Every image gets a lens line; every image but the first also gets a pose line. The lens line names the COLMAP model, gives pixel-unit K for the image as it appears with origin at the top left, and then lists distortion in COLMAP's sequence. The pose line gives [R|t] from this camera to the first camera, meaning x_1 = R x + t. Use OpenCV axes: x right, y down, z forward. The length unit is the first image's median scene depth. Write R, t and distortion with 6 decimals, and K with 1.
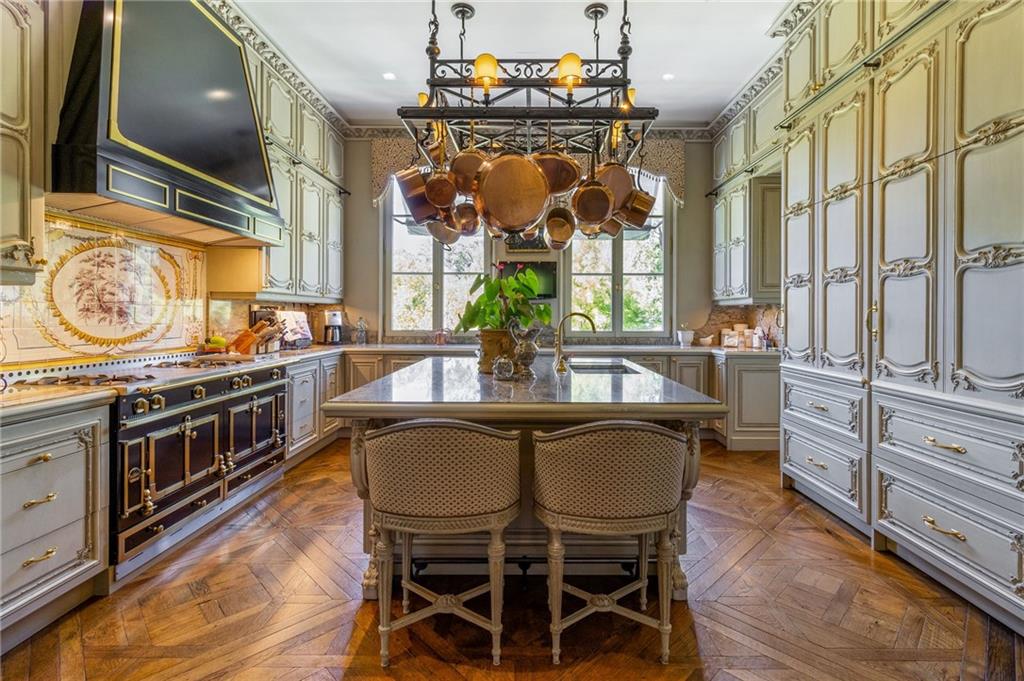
lens RADIAL K [[477.4, 0, 531.4], [0, 477.4, 315.4], [0, 0, 1]] dist [0.002721, -0.002553]
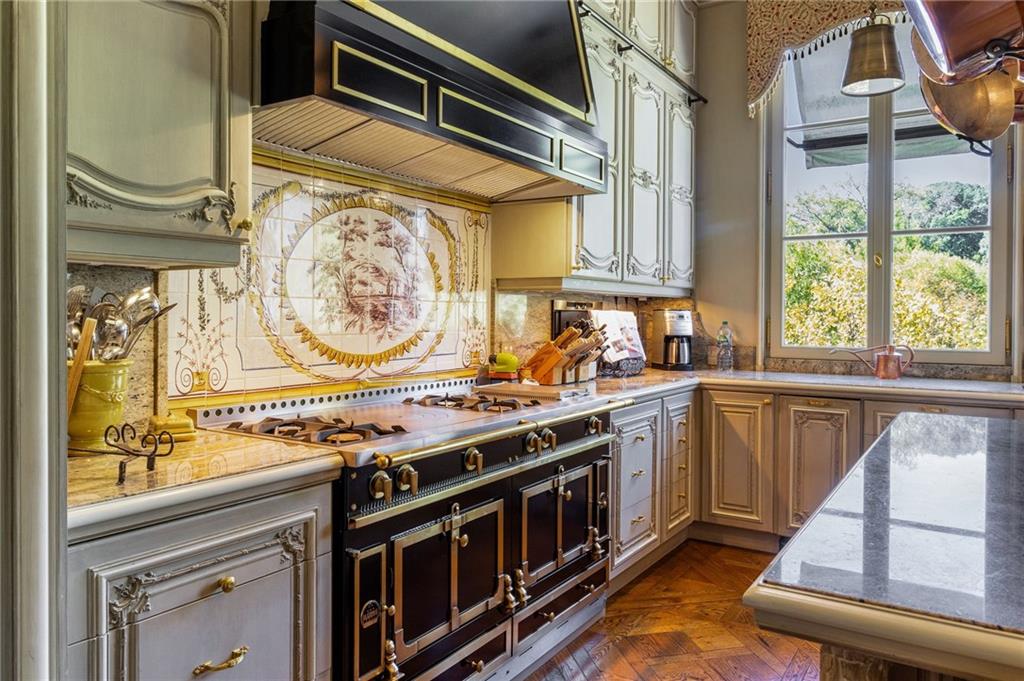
lens RADIAL K [[723.1, 0, 512.4], [0, 723.1, 334.9], [0, 0, 1]] dist [0.005545, 0.000485]
pose [[0.834398, 0.014920, -0.550960, -0.176022], [-0.001672, 0.999697, 0.024539, -0.000900], [0.551160, -0.019554, 0.834171, 0.289271]]
